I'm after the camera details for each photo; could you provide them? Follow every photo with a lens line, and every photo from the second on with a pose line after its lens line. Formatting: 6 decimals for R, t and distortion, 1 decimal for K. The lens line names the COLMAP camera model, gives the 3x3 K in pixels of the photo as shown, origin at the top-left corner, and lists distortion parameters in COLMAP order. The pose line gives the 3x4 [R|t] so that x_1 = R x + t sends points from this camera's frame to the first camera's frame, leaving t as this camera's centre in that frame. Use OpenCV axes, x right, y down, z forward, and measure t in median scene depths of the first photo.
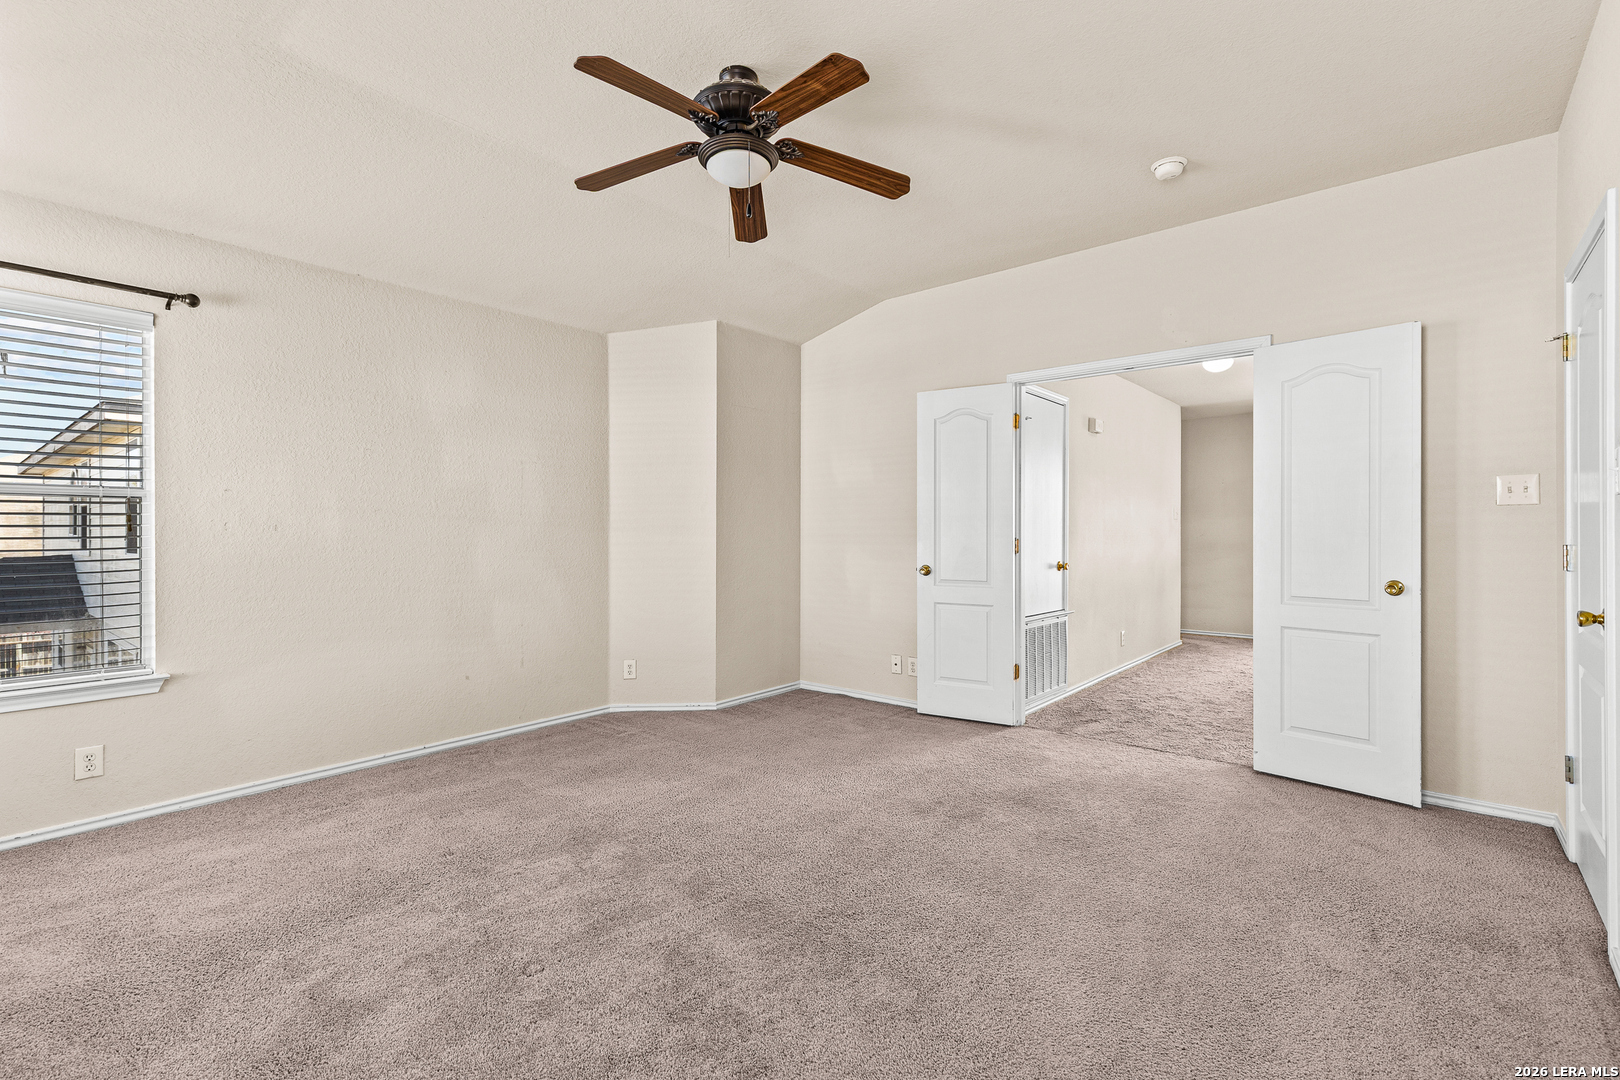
lens RADIAL K [[733.3, 0, 809.9], [0, 733.3, 540.2], [0, 0, 1]] dist [0.015627, -0.003452]
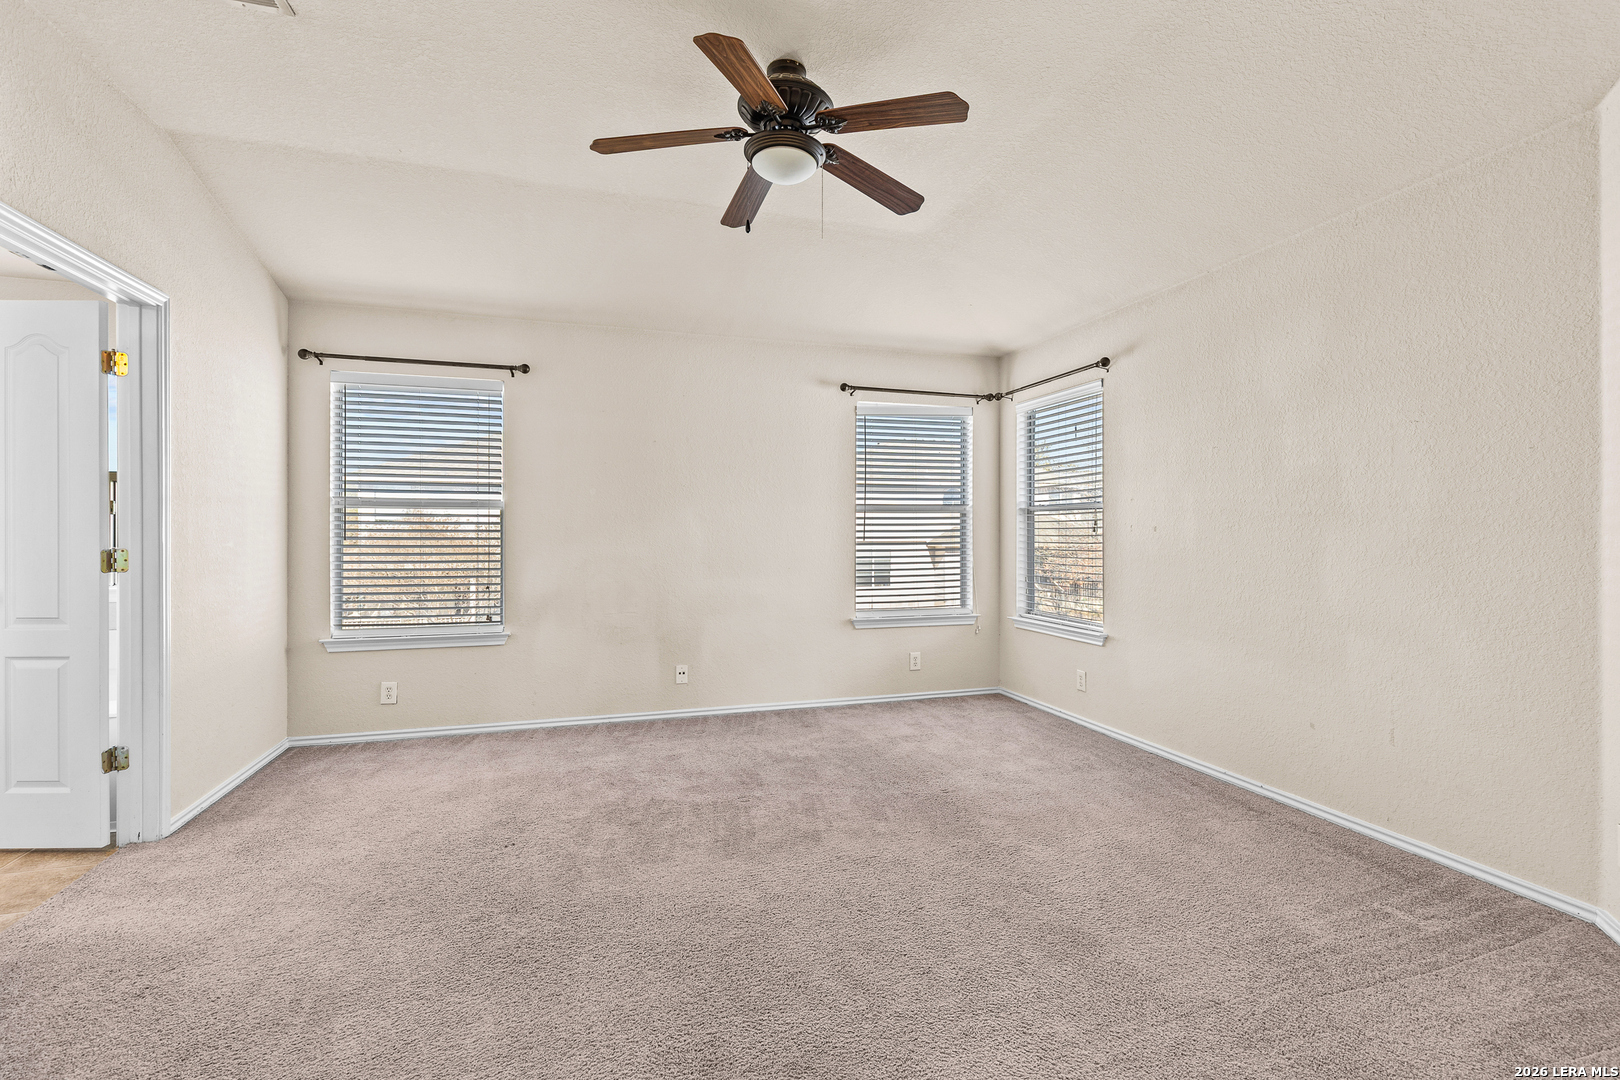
lens RADIAL K [[733.3, 0, 810.8], [0, 733.3, 531.6], [0, 0, 1]] dist [0.015627, -0.003452]
pose [[-0.540737, 0.003095, -0.841186, 0.534471], [-0.007781, 0.999932, 0.008681, -0.018064], [0.841156, 0.011239, -0.540676, 1.150664]]
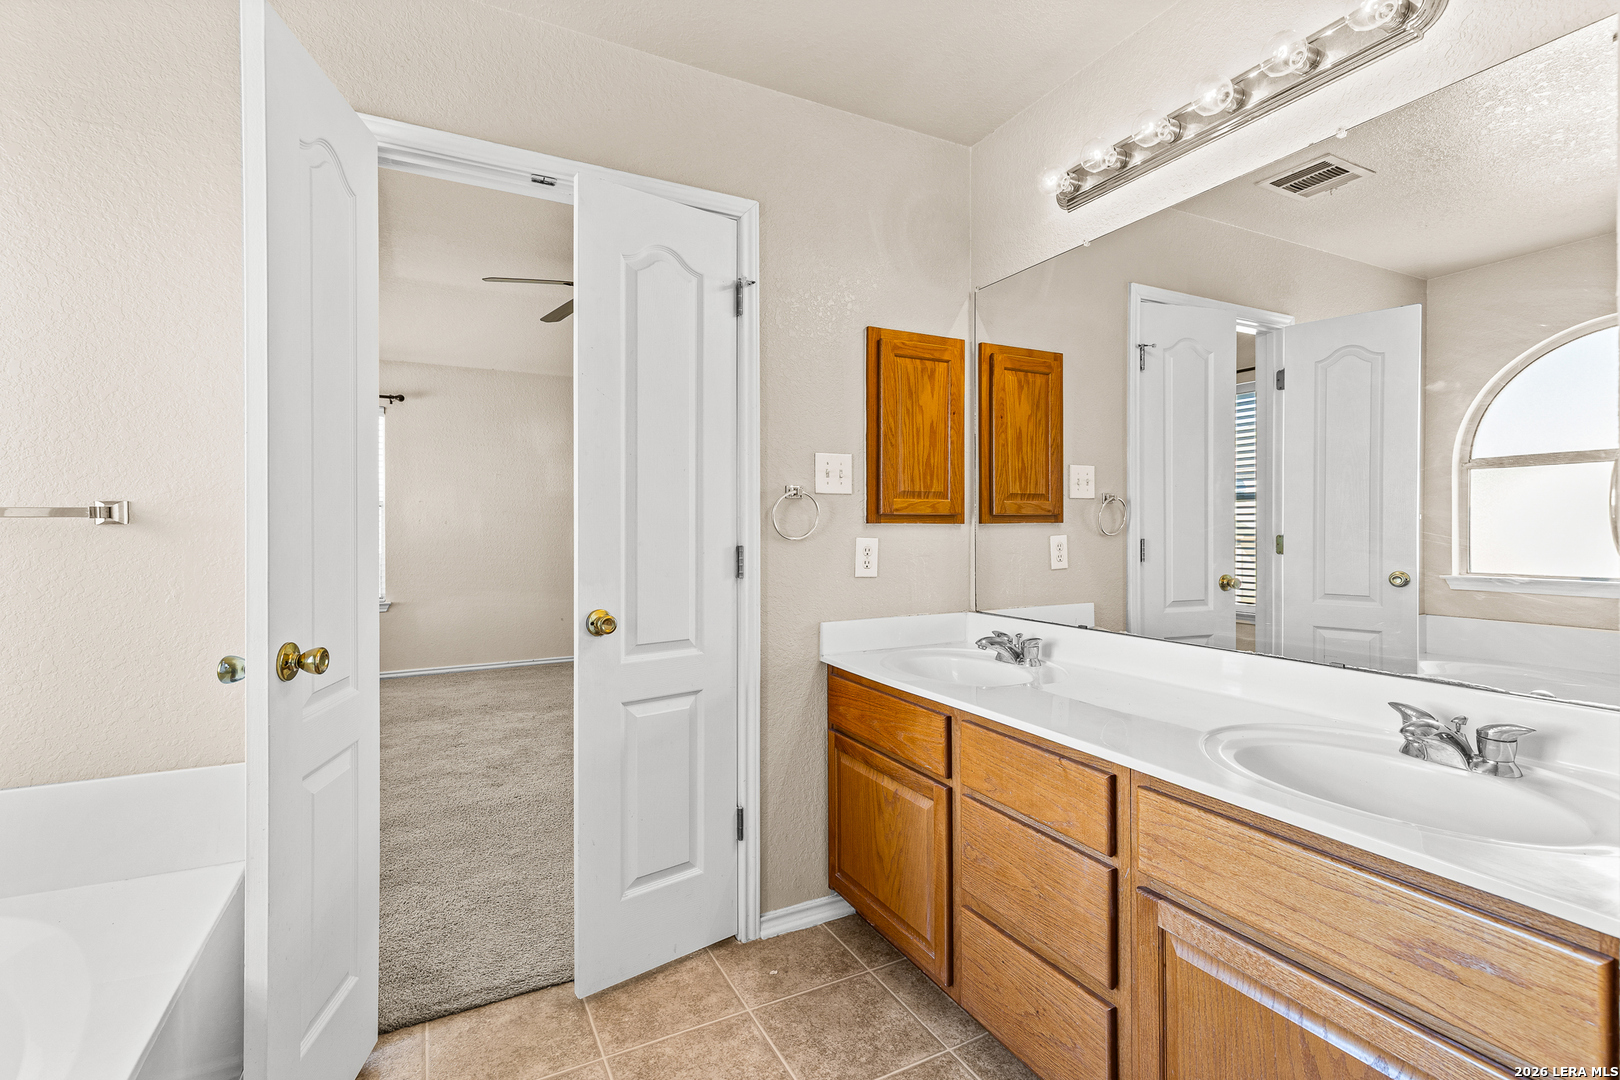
lens RADIAL K [[733.3, 0, 811.8], [0, 733.3, 528.9], [0, 0, 1]] dist [0.015627, -0.003452]
pose [[0.926062, -0.002471, -0.377364, 0.710695], [-0.000456, 0.999971, -0.007665, 0.010989], [0.377372, 0.007270, 0.926033, -0.267602]]
